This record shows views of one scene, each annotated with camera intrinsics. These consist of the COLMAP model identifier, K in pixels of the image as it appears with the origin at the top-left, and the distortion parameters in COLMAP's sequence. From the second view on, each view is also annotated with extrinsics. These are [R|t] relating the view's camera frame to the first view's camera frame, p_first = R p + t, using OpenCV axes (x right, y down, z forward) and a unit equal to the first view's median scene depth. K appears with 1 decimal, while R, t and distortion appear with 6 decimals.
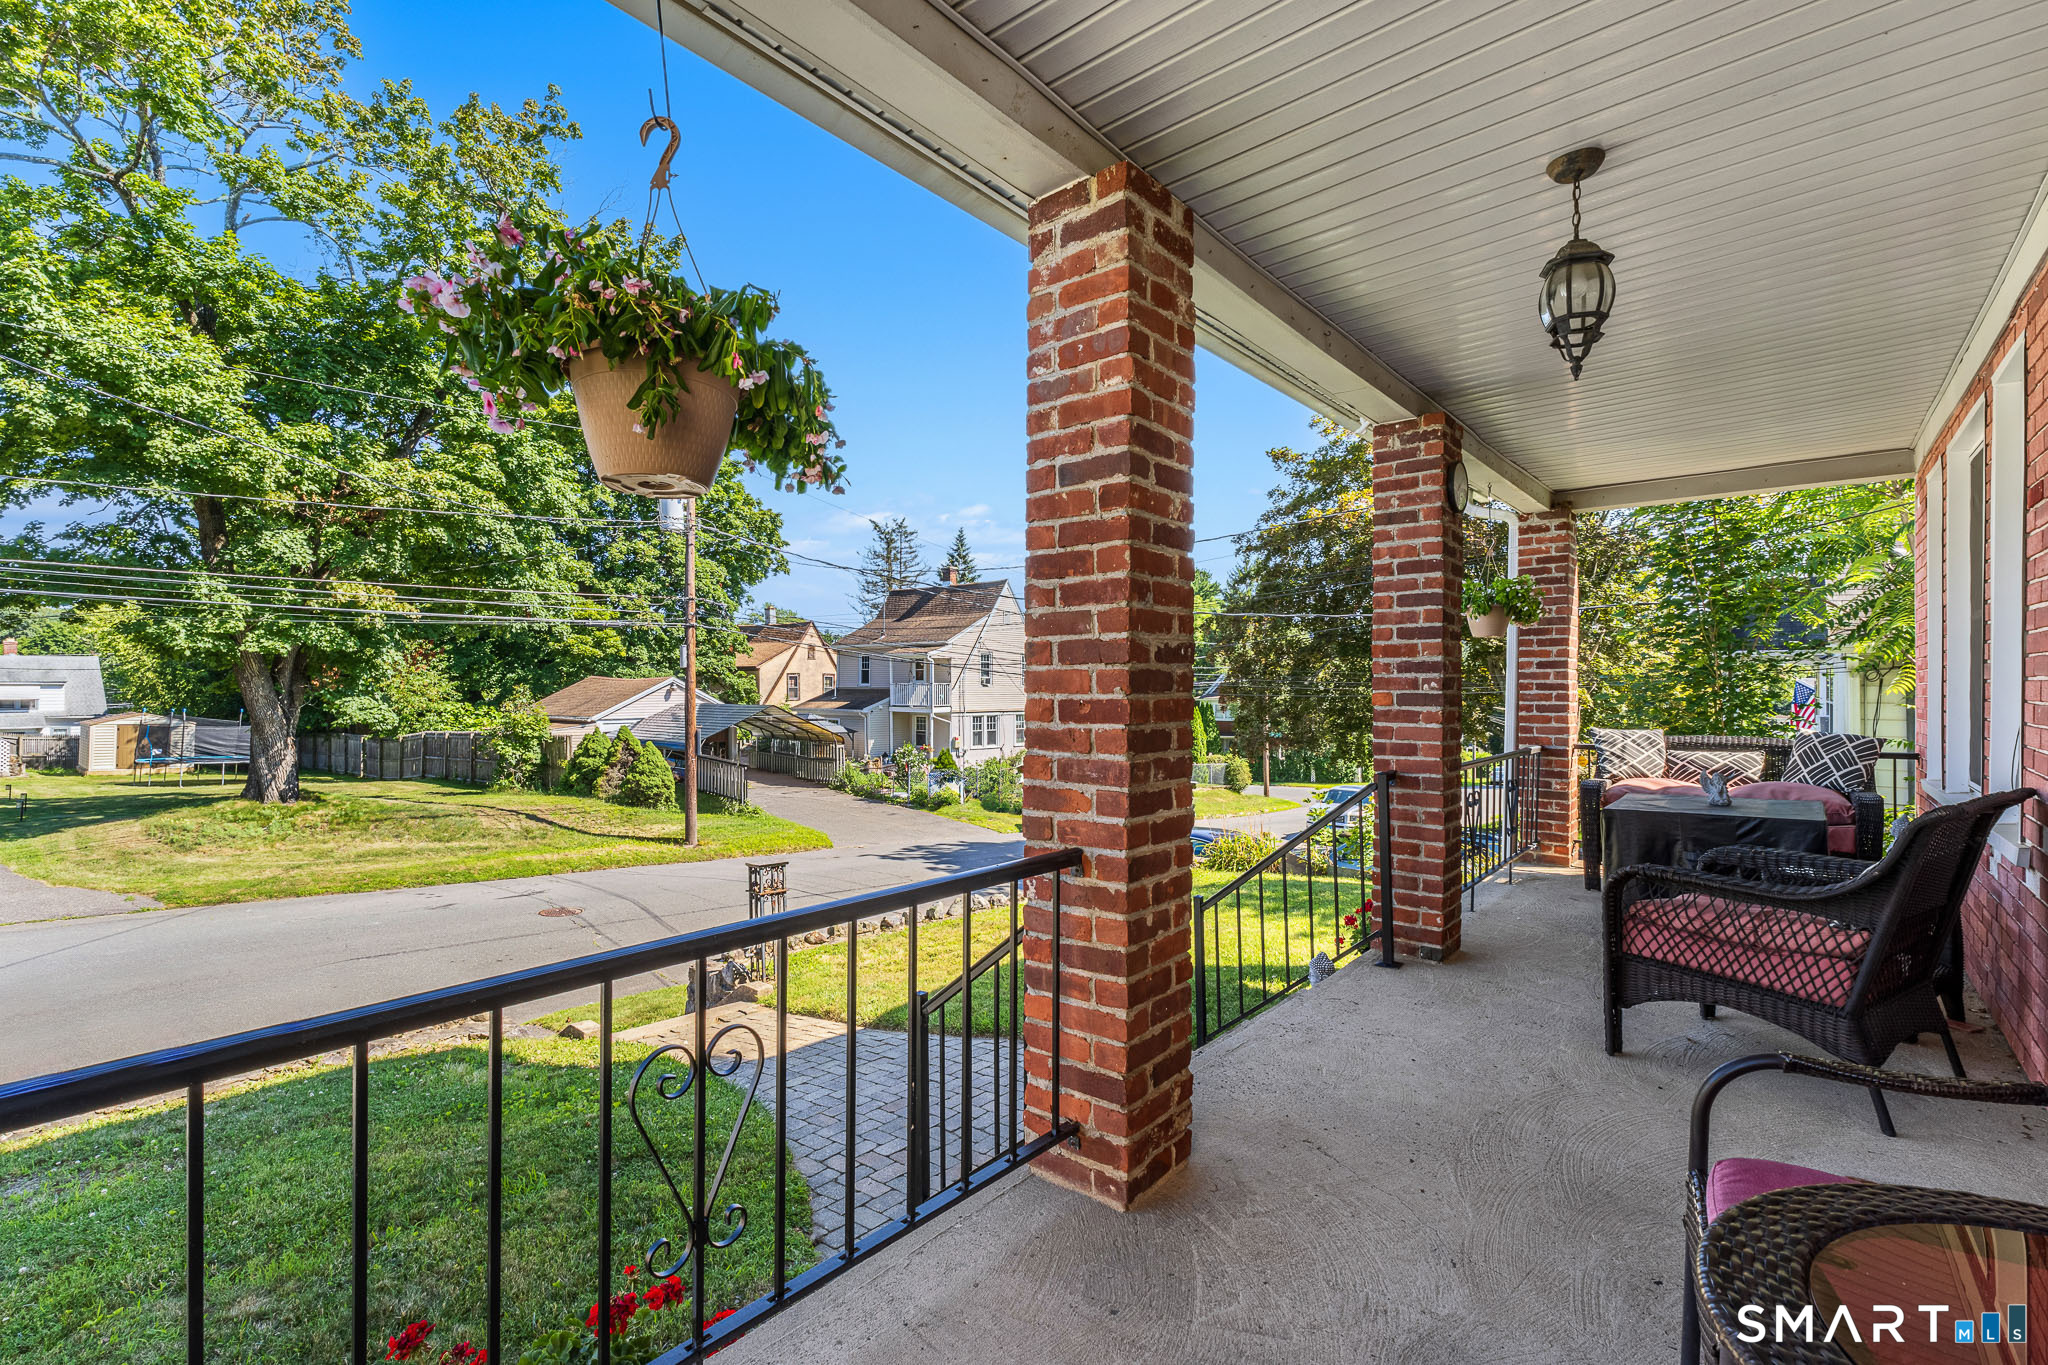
lens RADIAL K [[943.1, 0, 1024.0], [0, 943.1, 675.2], [0, 0, 1]] dist [0.003941, -0.001667]
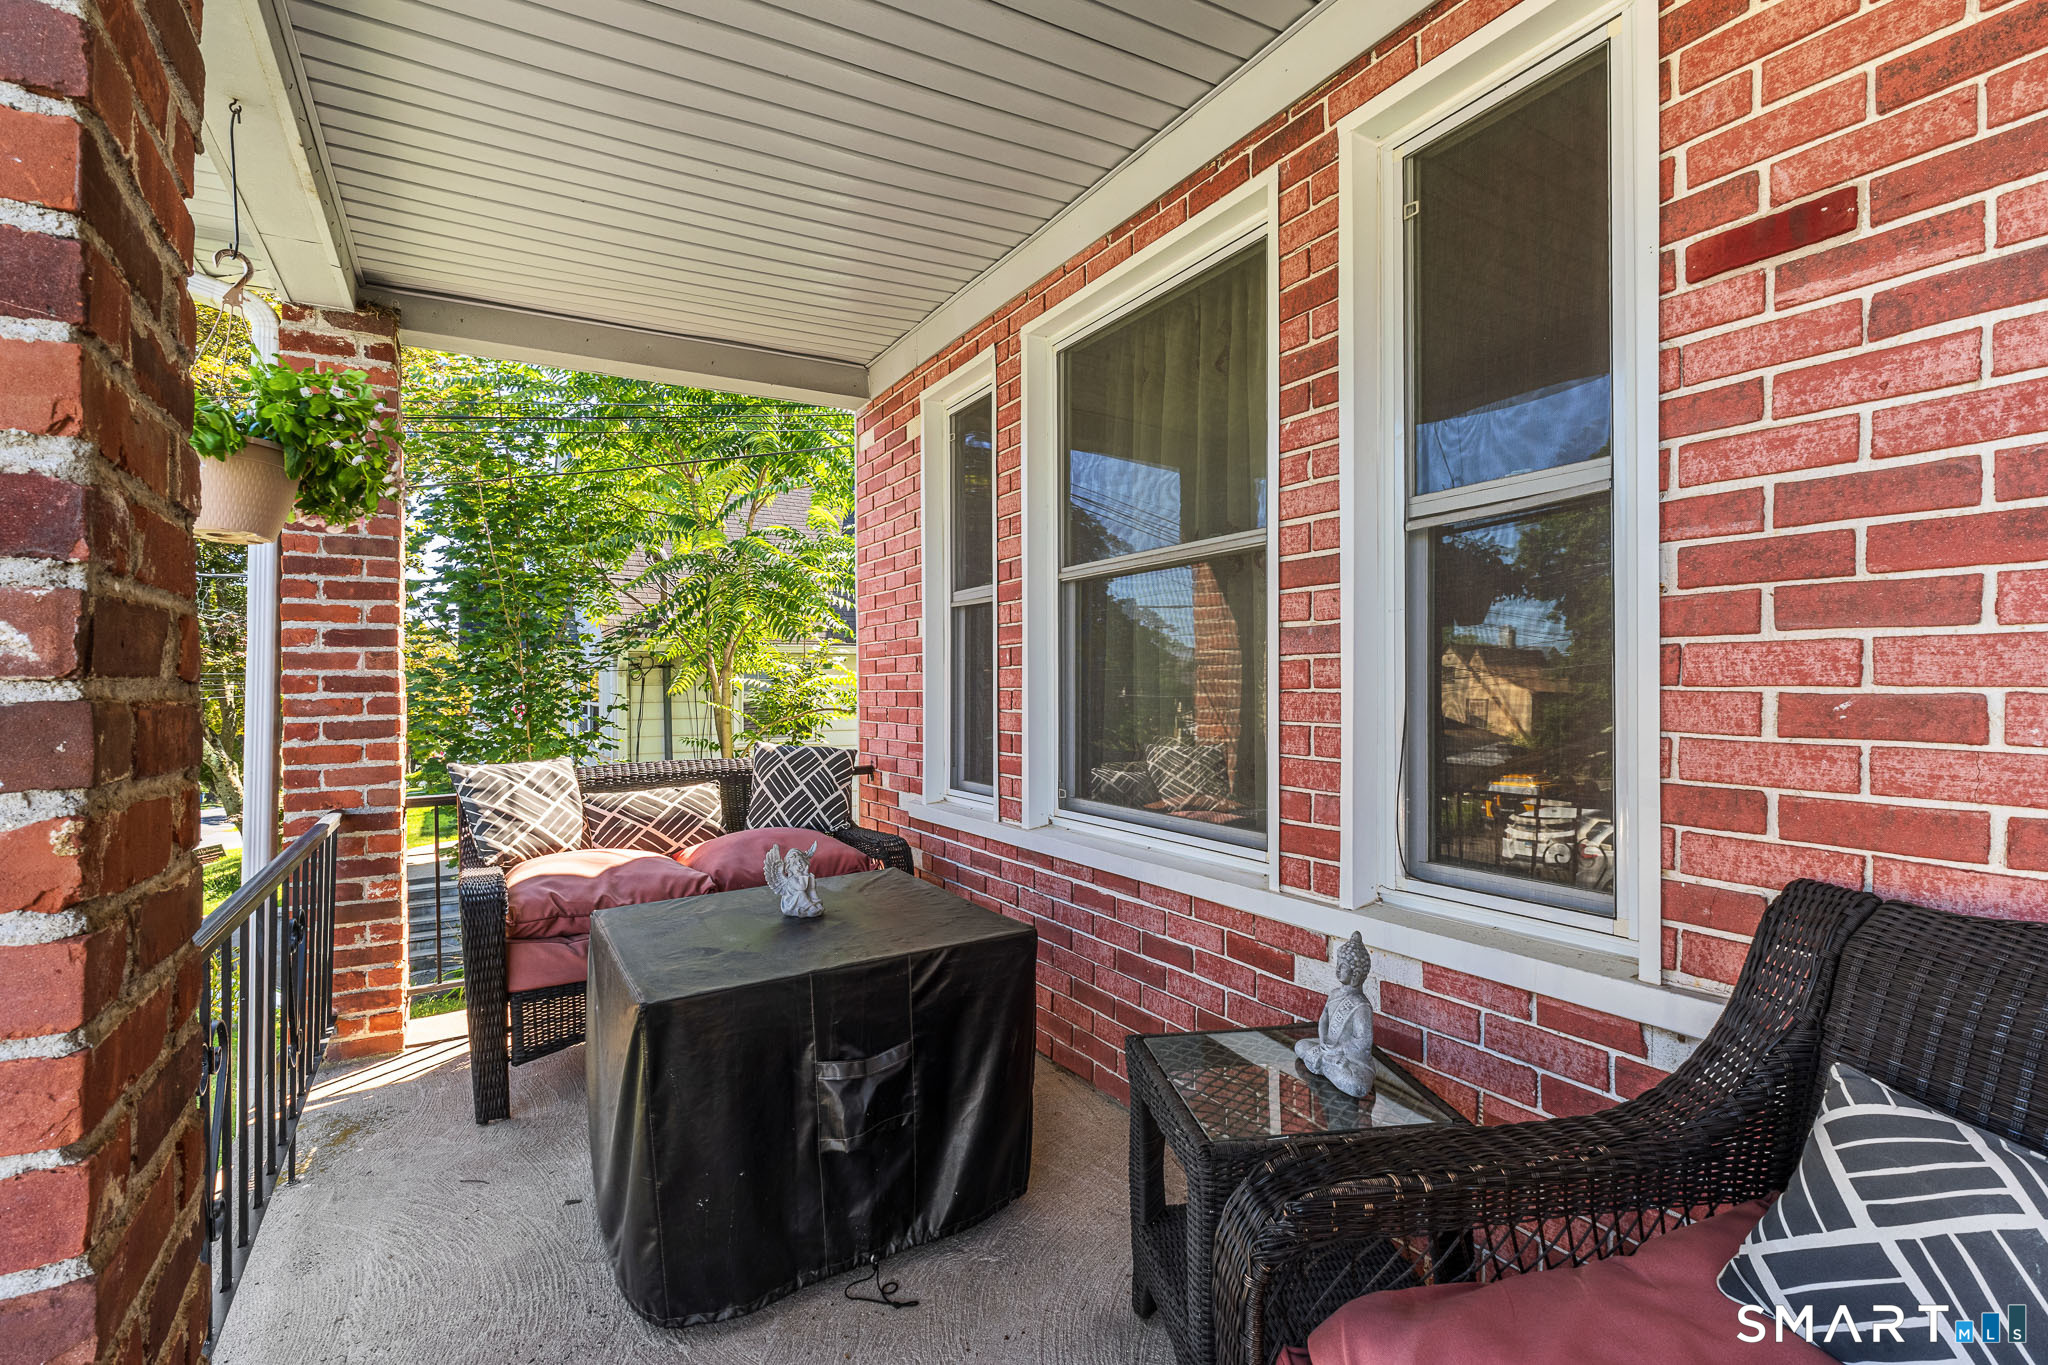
lens RADIAL K [[943.1, 0, 1020.8], [0, 943.1, 683.2], [0, 0, 1]] dist [0.003941, -0.001667]
pose [[0.349896, -0.005941, 0.936770, 0.229945], [0.003560, 0.999981, 0.005012, 0.010720], [-0.936782, 0.001582, 0.349910, 0.523246]]
